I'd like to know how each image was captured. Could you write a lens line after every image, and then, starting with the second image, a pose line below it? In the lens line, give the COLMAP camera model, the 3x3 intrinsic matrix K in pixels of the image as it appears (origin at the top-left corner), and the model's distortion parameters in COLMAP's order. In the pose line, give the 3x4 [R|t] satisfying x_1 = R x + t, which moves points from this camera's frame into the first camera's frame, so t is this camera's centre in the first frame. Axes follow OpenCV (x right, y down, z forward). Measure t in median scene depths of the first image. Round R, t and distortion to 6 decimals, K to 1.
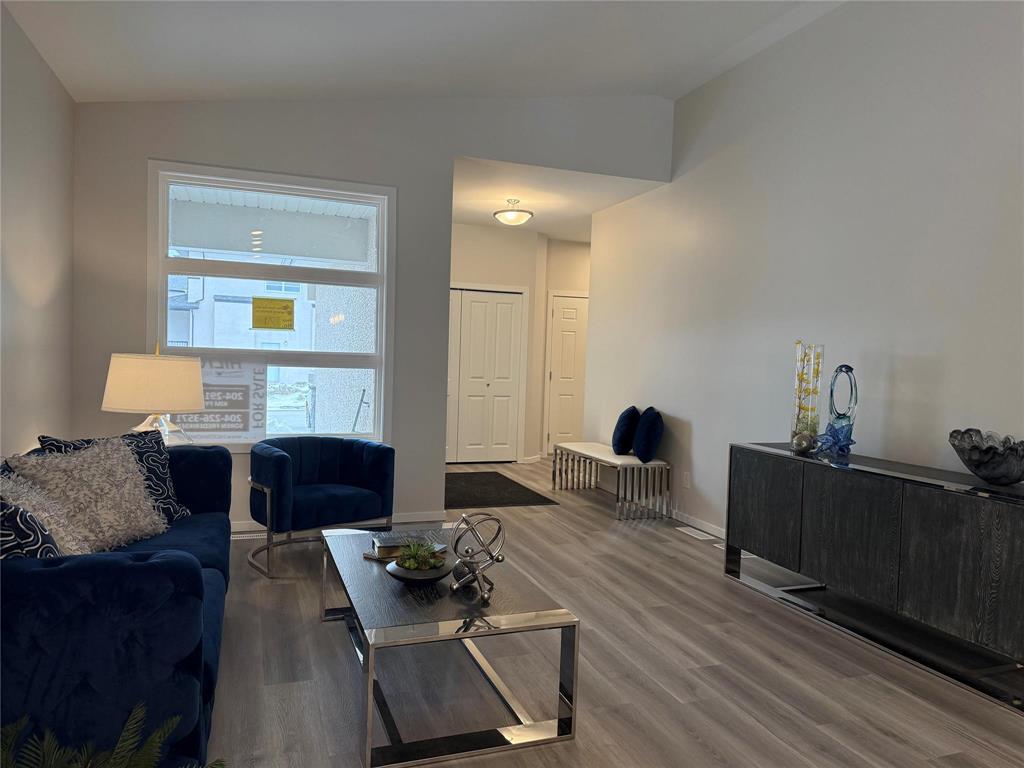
lens RADIAL K [[717.6, 0, 515.7], [0, 717.6, 385.6], [0, 0, 1]] dist [0.031234, -0.005780]
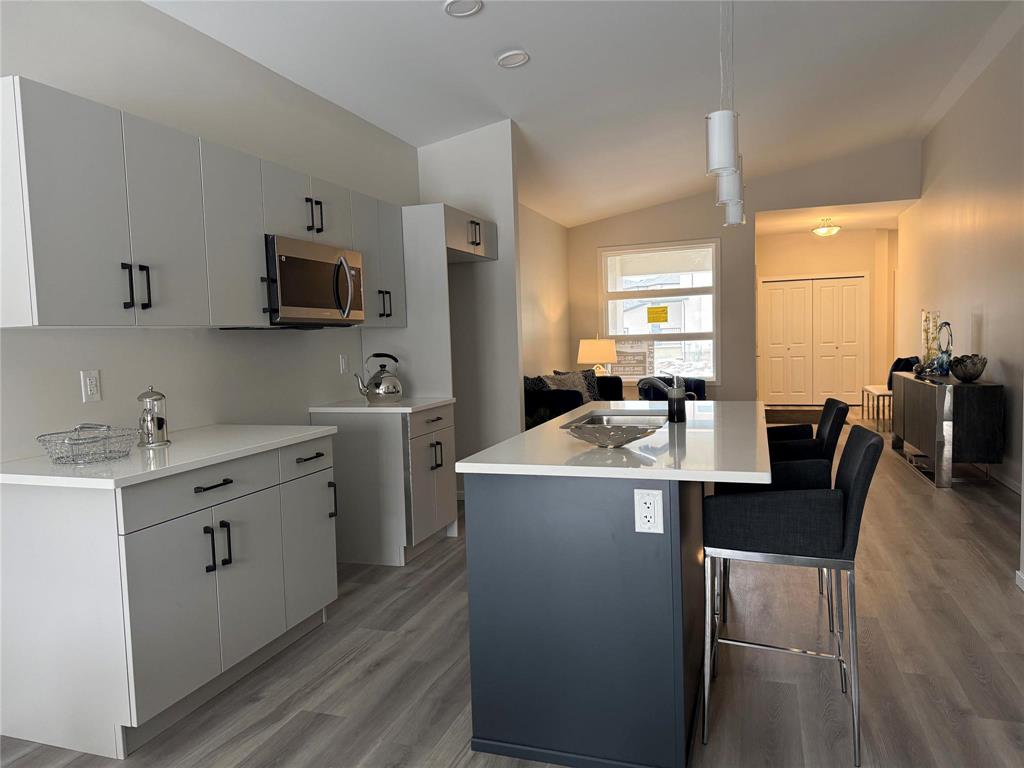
lens RADIAL K [[717.6, 0, 515.7], [0, 717.6, 385.6], [0, 0, 1]] dist [0.031234, -0.005780]
pose [[0.777445, -0.015272, -0.628765, 0.592809], [0.033909, 0.999269, 0.017656, 0.044607], [0.628036, -0.035047, 0.777395, -0.763106]]
